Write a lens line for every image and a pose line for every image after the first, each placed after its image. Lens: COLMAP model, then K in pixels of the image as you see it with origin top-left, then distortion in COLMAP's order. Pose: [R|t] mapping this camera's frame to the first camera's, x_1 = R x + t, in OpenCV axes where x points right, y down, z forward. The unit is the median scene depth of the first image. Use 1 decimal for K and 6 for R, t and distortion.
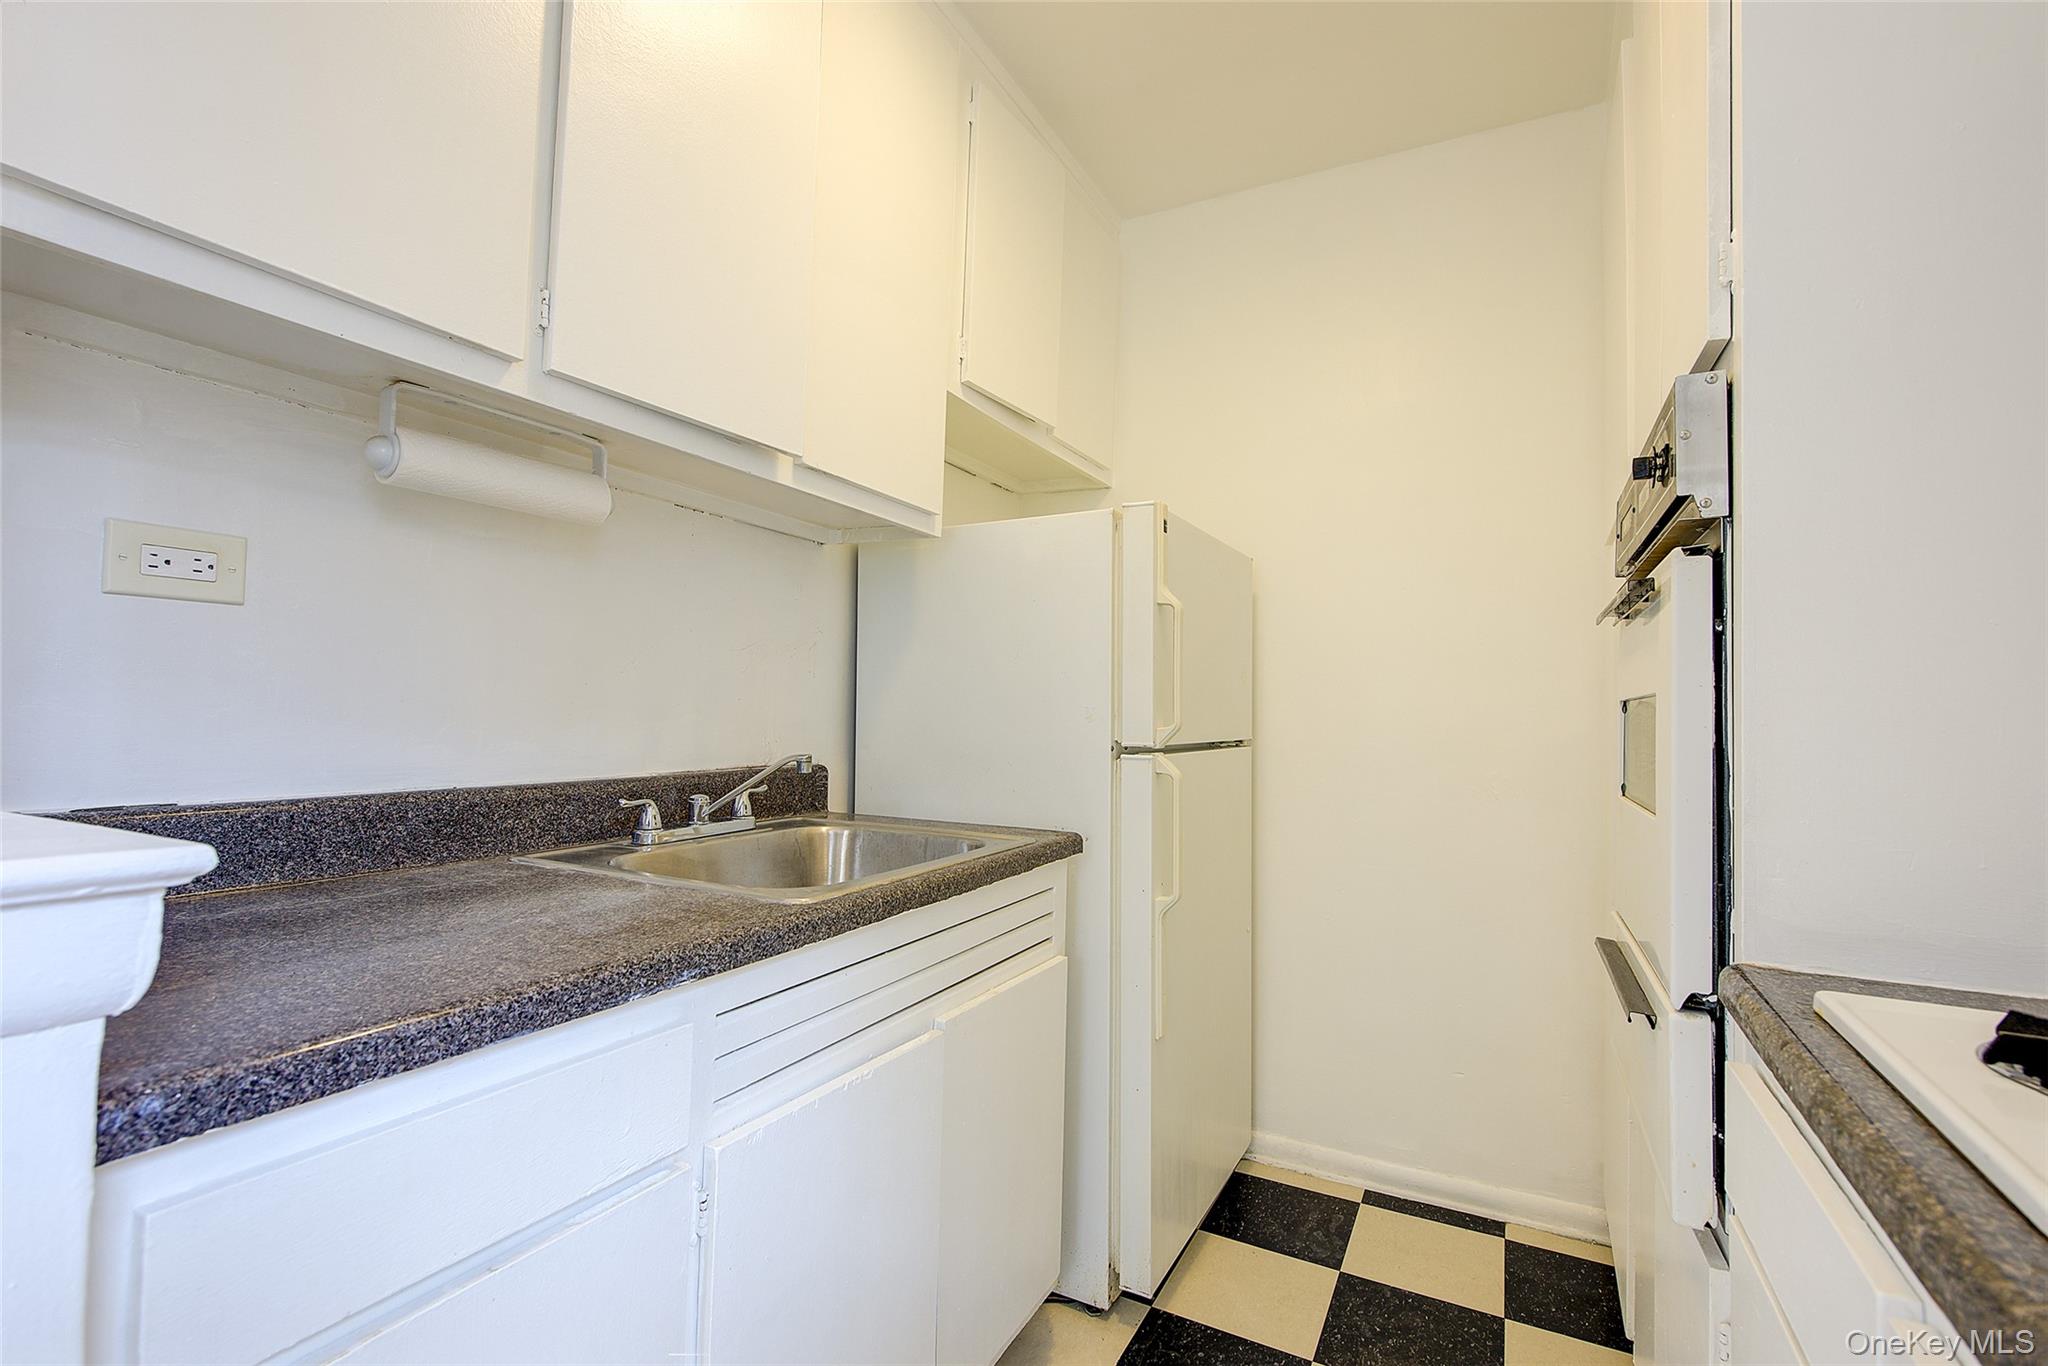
lens RADIAL K [[907.0, 0, 1025.3], [0, 907.0, 686.3], [0, 0, 1]] dist [-0.002606, 0.000017]
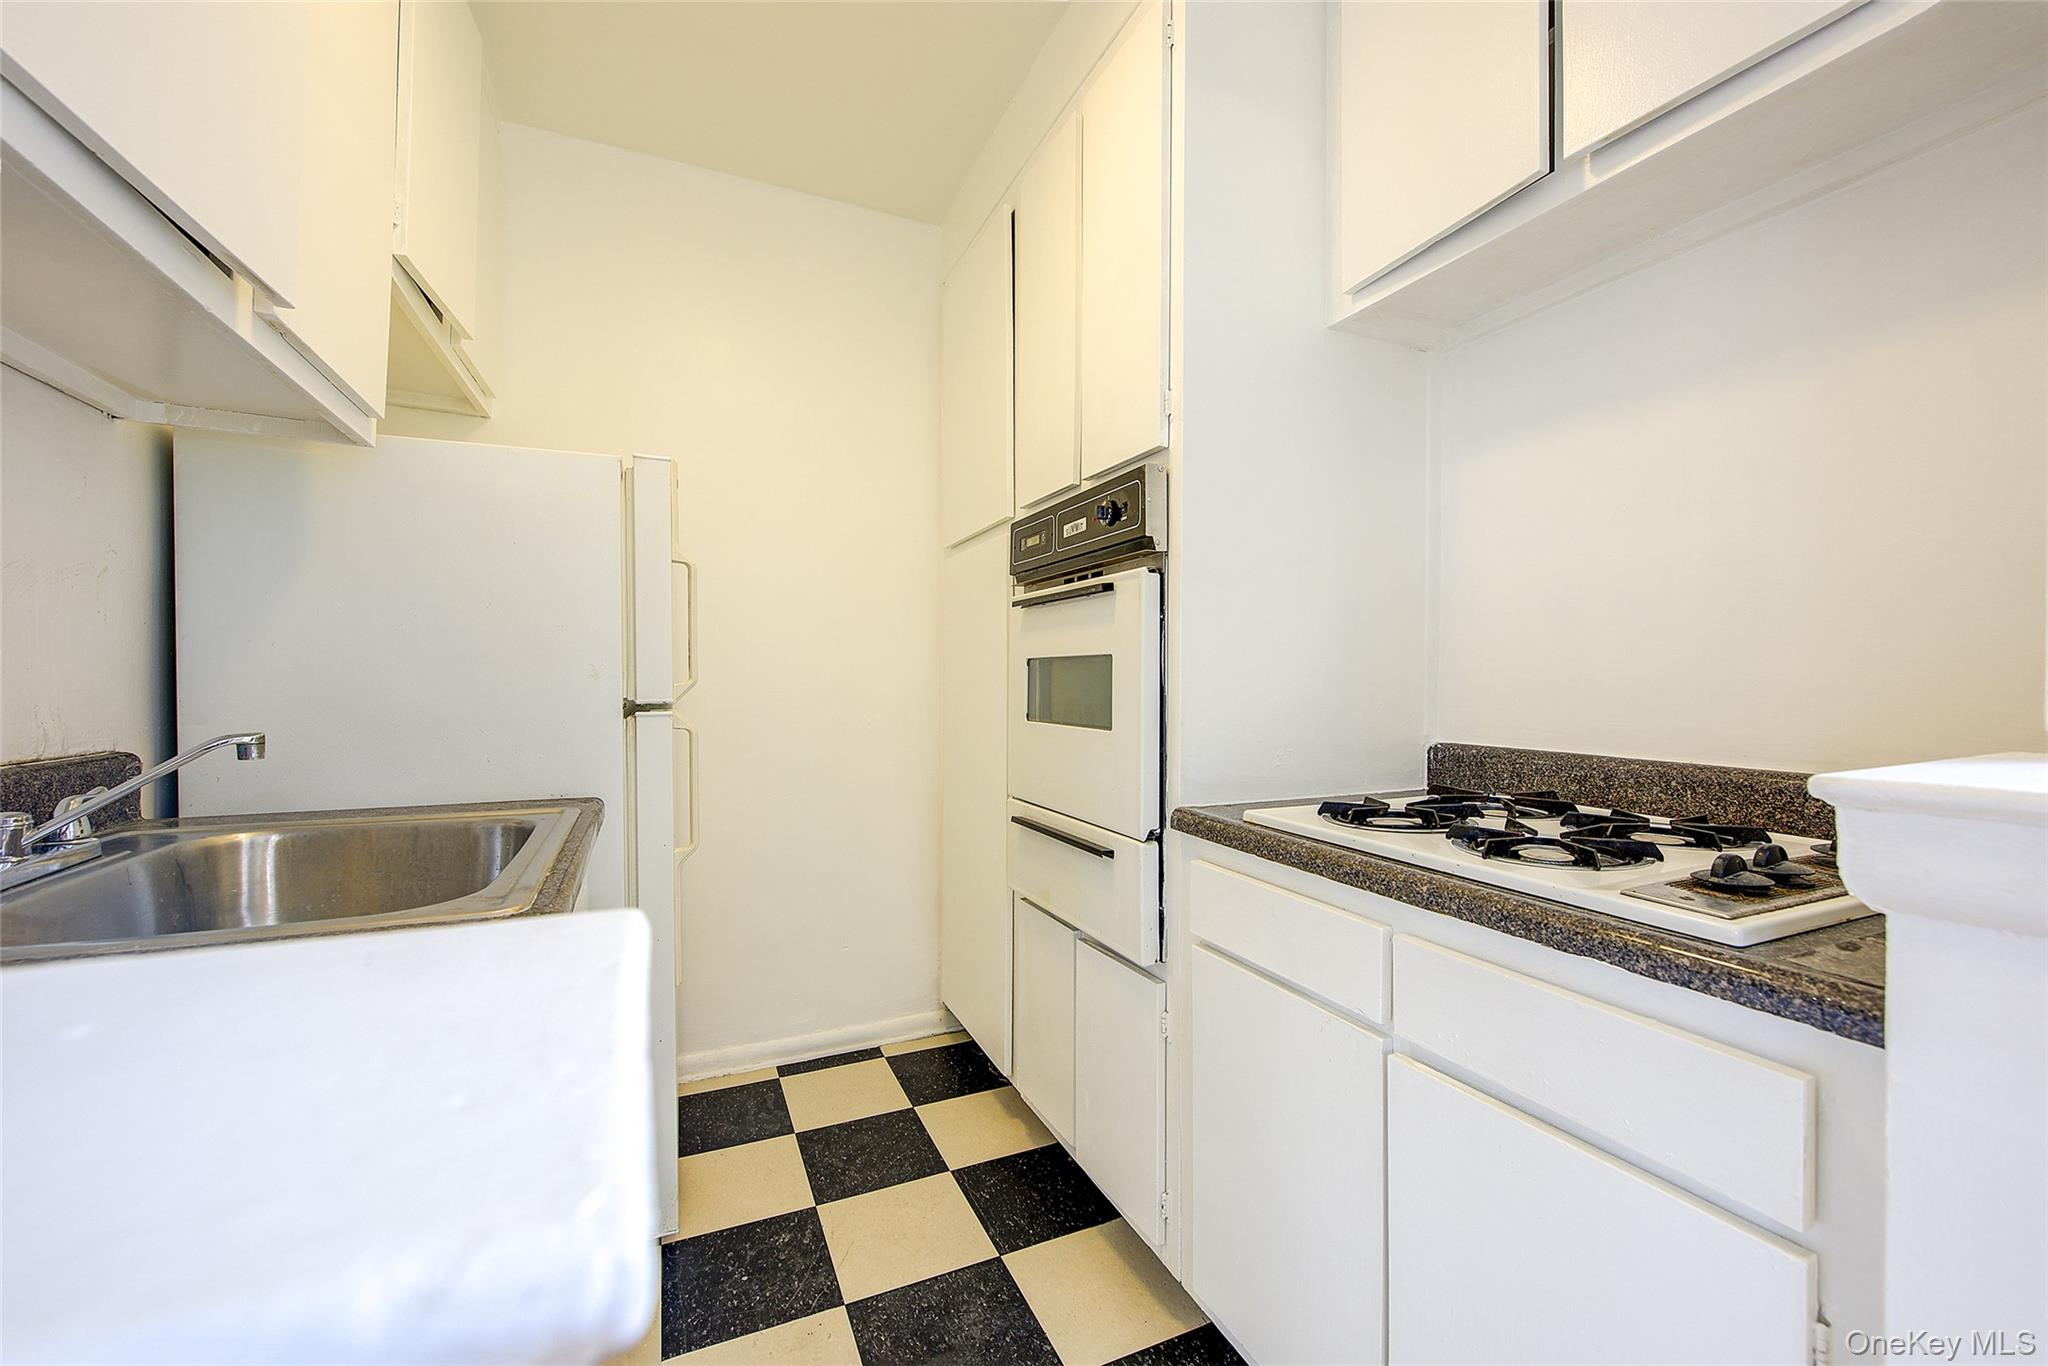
lens RADIAL K [[812.1, 0, 1022.6], [0, 812.1, 675.9], [0, 0, 1]] dist [-0.009618, -0.001054]
pose [[0.614269, -0.017462, 0.788904, -0.296336], [-0.016107, 0.999269, 0.034660, -0.000317], [-0.788933, -0.033998, 0.613539, 0.125403]]
